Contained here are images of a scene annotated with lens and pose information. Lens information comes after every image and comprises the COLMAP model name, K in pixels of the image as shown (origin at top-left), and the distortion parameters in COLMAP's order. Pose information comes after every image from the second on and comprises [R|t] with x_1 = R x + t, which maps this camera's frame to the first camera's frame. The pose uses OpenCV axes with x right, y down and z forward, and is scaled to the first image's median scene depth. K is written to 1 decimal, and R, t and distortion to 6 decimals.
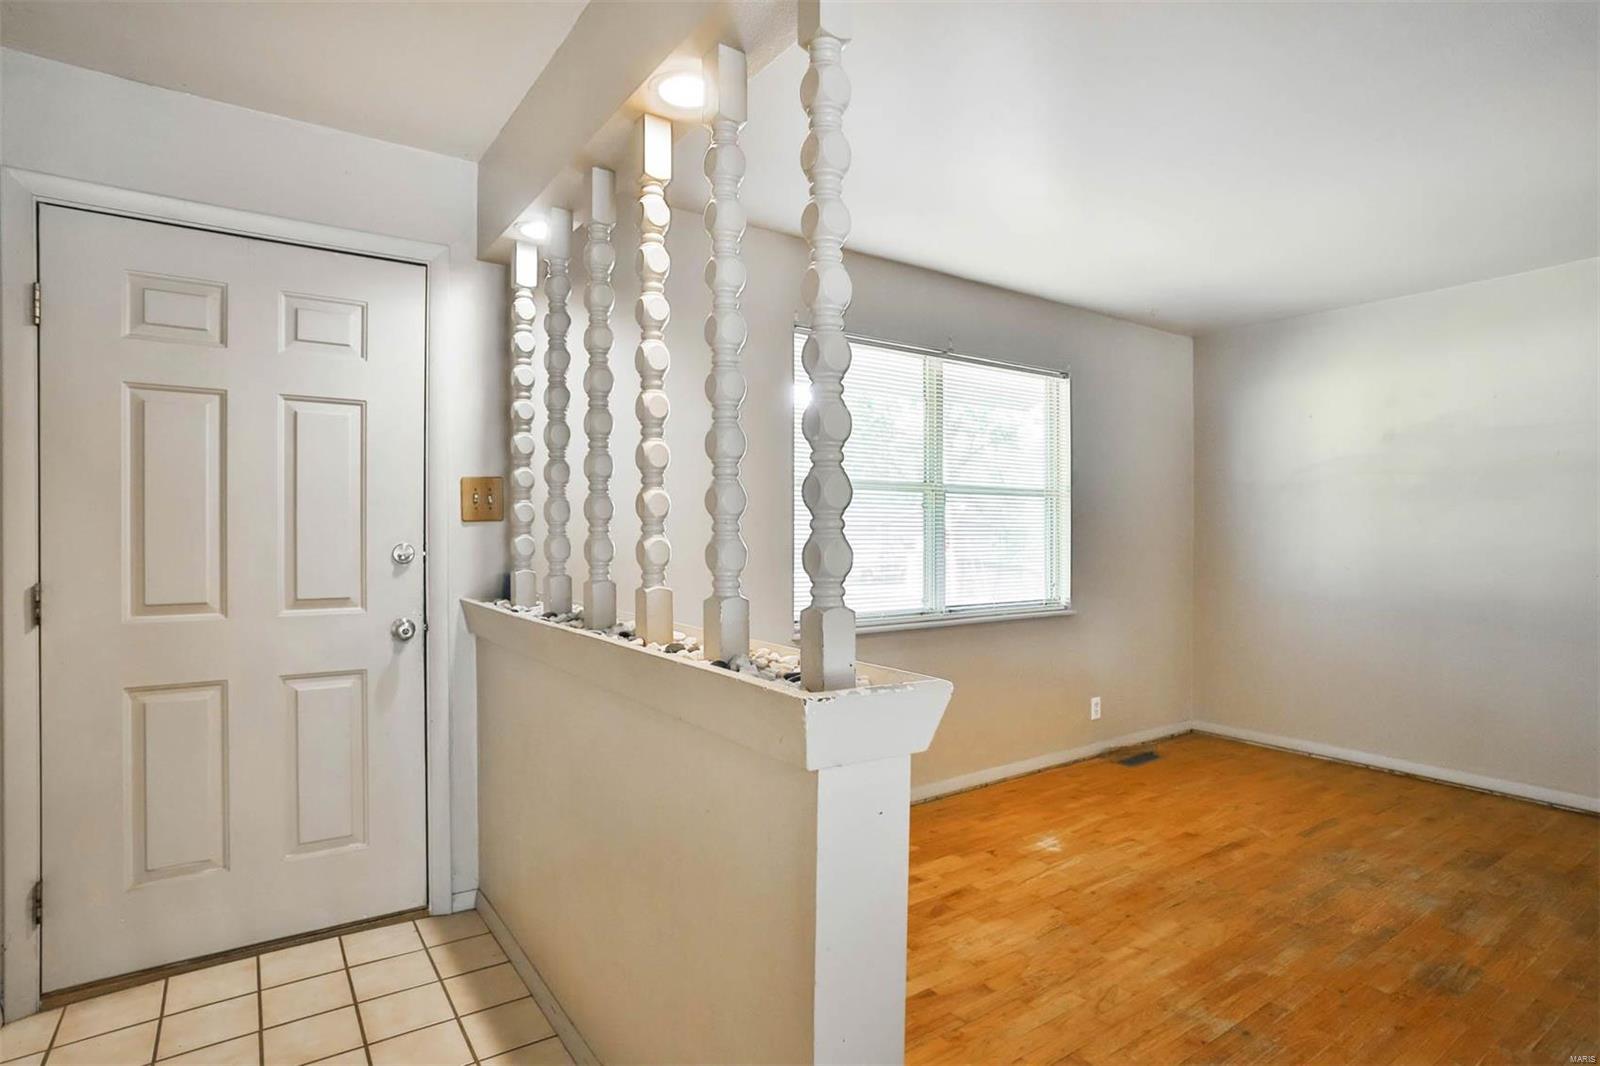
lens RADIAL K [[821.6, 0, 824.9], [0, 821.6, 522.9], [0, 0, 1]] dist [-0.051209, 0.025429]
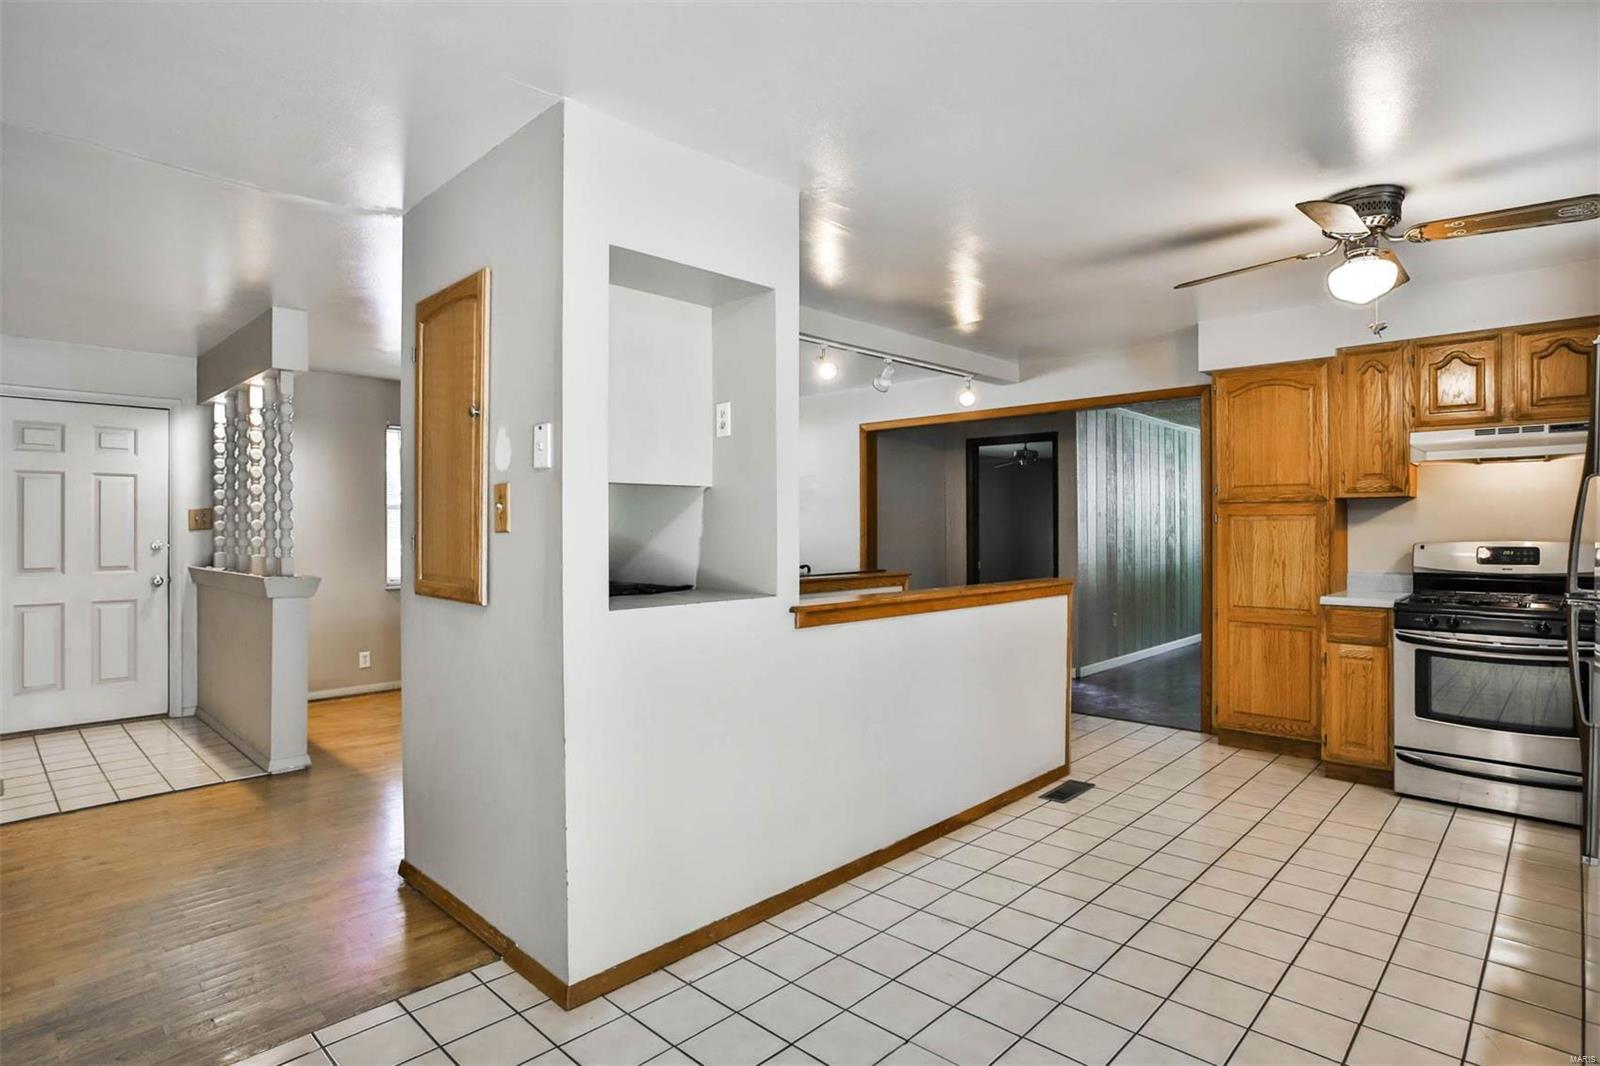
lens RADIAL K [[821.6, 0, 824.9], [0, 821.6, 522.9], [0, 0, 1]] dist [-0.051209, 0.025429]
pose [[0.979684, 0.000878, 0.200545, 0.773376], [-0.000987, 0.999999, 0.000446, -0.023509], [-0.200545, -0.000635, 0.979684, -1.410980]]
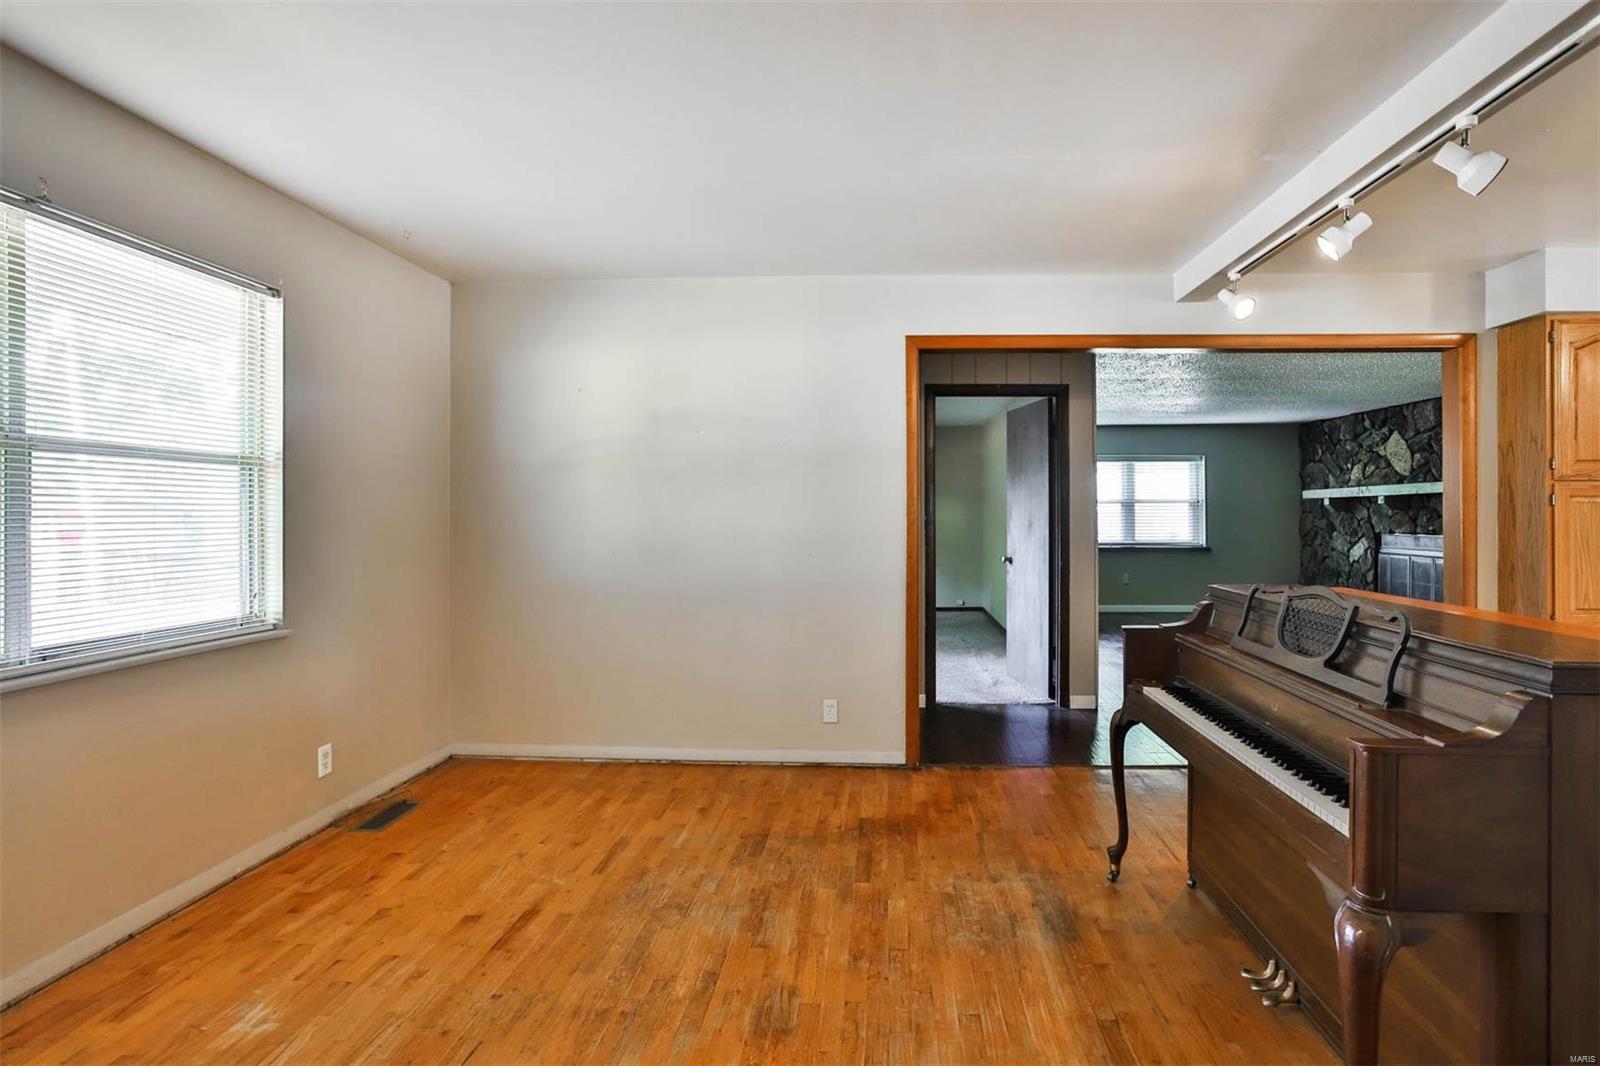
lens RADIAL K [[821.6, 0, 824.9], [0, 821.6, 522.9], [0, 0, 1]] dist [-0.051209, 0.025429]
pose [[0.629963, -0.007045, 0.776594, 0.074105], [-0.011208, 0.999772, 0.018160, -0.002349], [-0.776545, -0.020144, 0.629740, 0.269542]]
